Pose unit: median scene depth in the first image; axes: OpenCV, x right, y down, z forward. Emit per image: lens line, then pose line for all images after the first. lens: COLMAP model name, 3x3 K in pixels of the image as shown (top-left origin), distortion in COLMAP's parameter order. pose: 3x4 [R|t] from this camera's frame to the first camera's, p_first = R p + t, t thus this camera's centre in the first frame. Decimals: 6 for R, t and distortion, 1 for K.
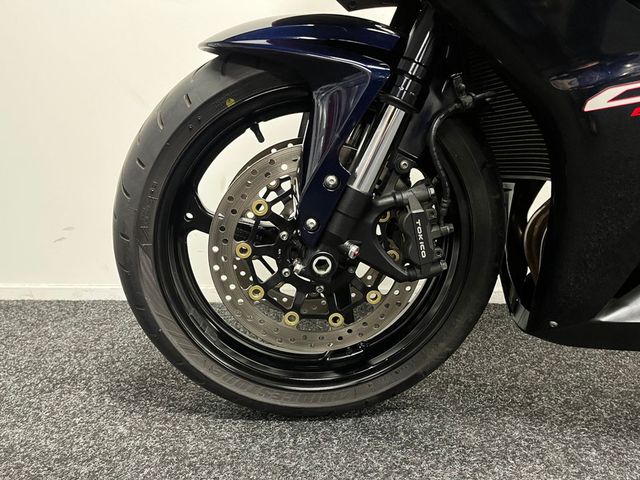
lens RADIAL K [[489.3, 0, 326.6], [0, 489.3, 261.1], [0, 0, 1]] dist [0.047693, -0.032327]
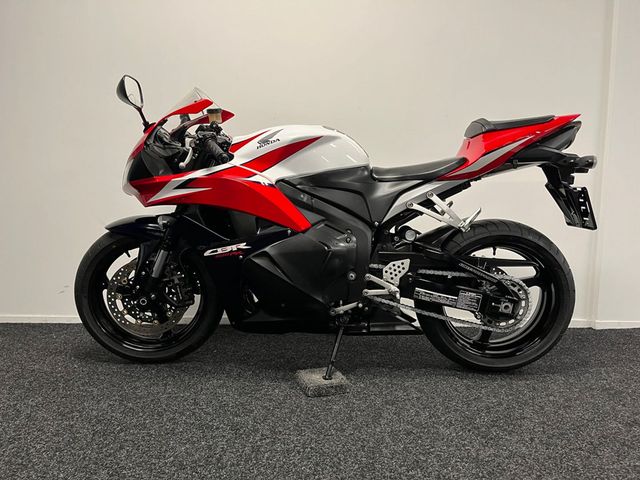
lens RADIAL K [[489.3, 0, 329.7], [0, 489.3, 257.7], [0, 0, 1]] dist [0.047693, -0.032327]
pose [[0.999453, -0.010158, -0.031486, 1.113558], [0.007115, 0.995424, -0.095296, 0.031912], [0.032310, 0.095020, 0.994951, -1.768281]]
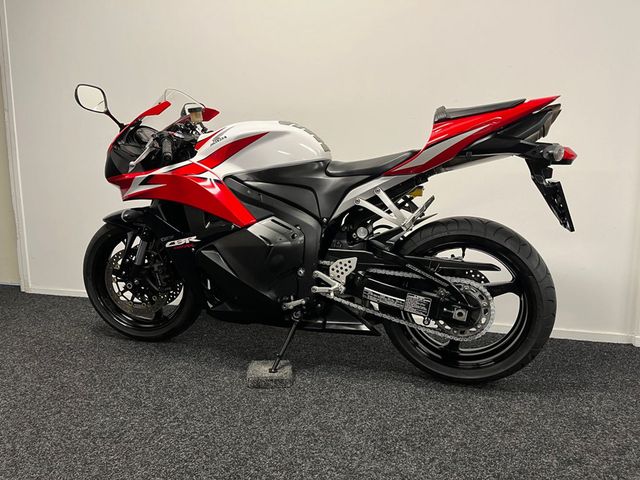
lens RADIAL K [[489.3, 0, 330.2], [0, 489.3, 258.5], [0, 0, 1]] dist [0.047693, -0.032327]
pose [[0.949230, 0.030702, -0.313081, 2.122072], [-0.051141, 0.997047, -0.057280, -0.051014], [0.310398, 0.070383, 0.947997, -1.576745]]
